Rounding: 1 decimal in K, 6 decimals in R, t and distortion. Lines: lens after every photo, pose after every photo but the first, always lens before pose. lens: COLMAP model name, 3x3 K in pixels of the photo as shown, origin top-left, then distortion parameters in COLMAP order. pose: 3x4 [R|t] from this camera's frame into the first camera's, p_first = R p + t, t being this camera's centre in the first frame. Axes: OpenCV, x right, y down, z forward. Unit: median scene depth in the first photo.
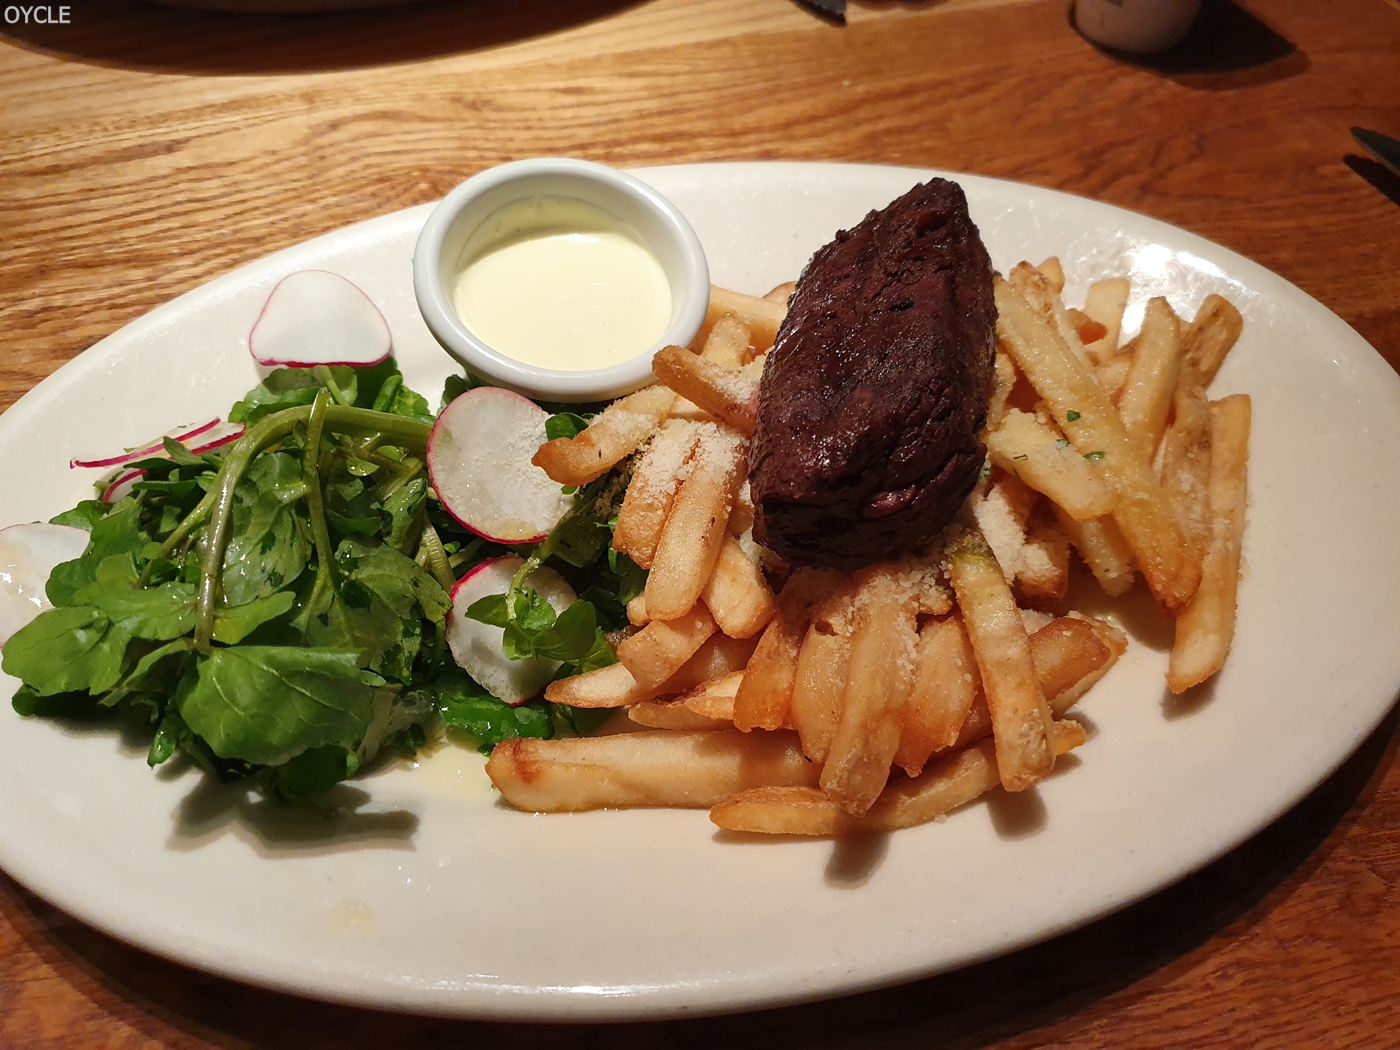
lens RADIAL K [[1056.9, 0, 700.2], [0, 1056.9, 529.2], [0, 0, 1]] dist [0.011427, 0.003609]
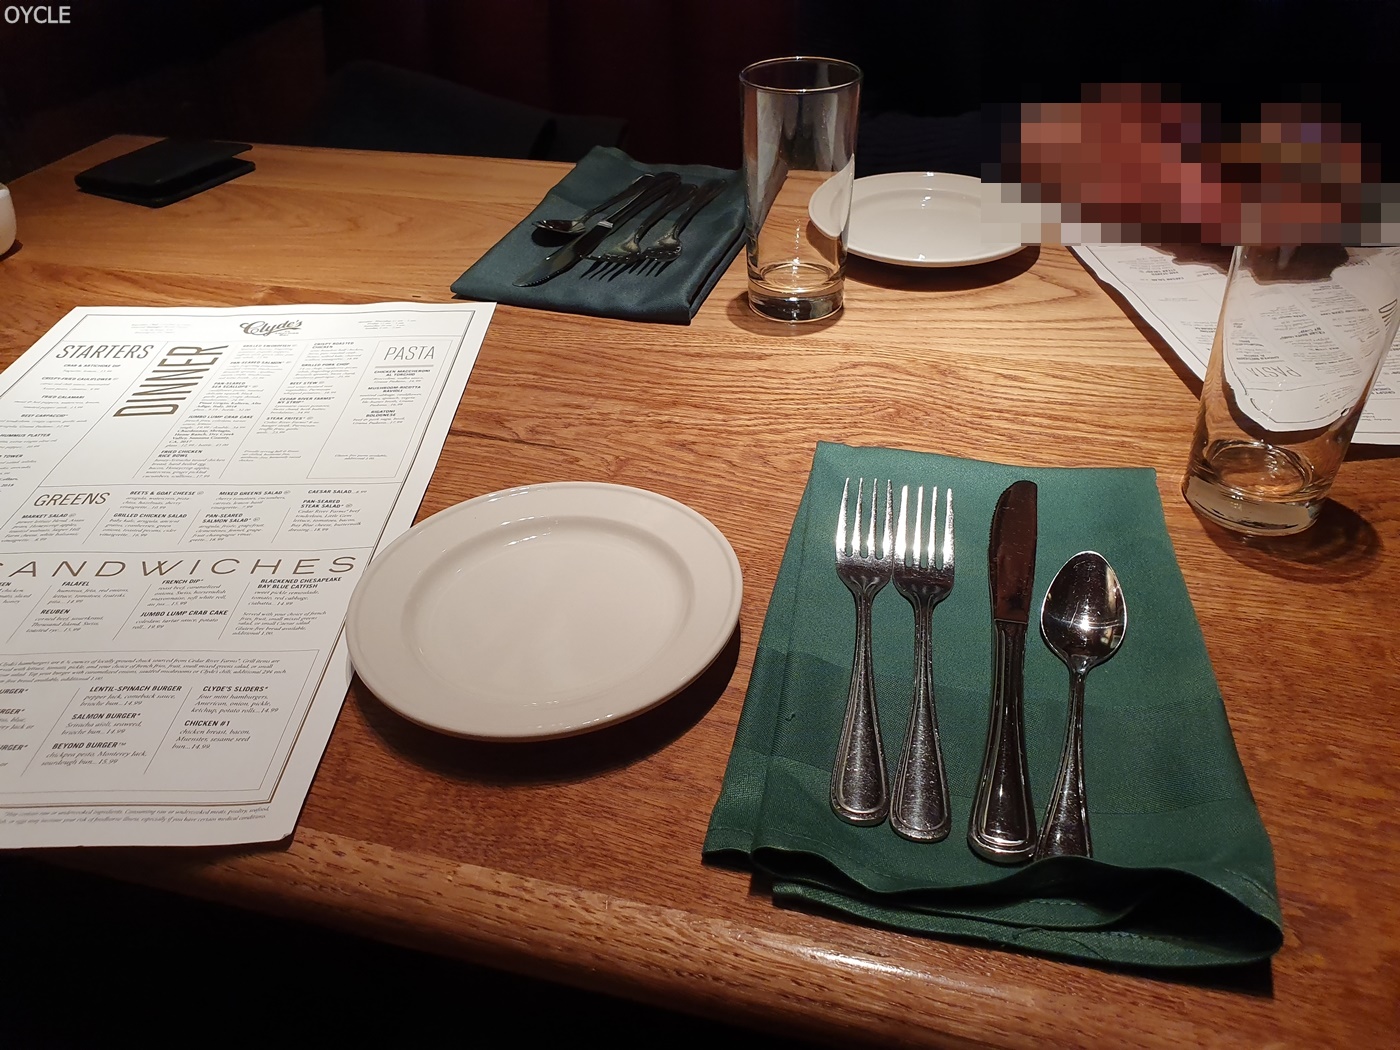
lens RADIAL K [[1056.9, 0, 699.1], [0, 1056.9, 523.2], [0, 0, 1]] dist [0.011427, 0.003609]
pose [[0.858946, 0.272384, -0.433612, 0.226772], [-0.367105, 0.917908, -0.150595, 0.178937], [0.356996, 0.288534, 0.888427, -0.470322]]
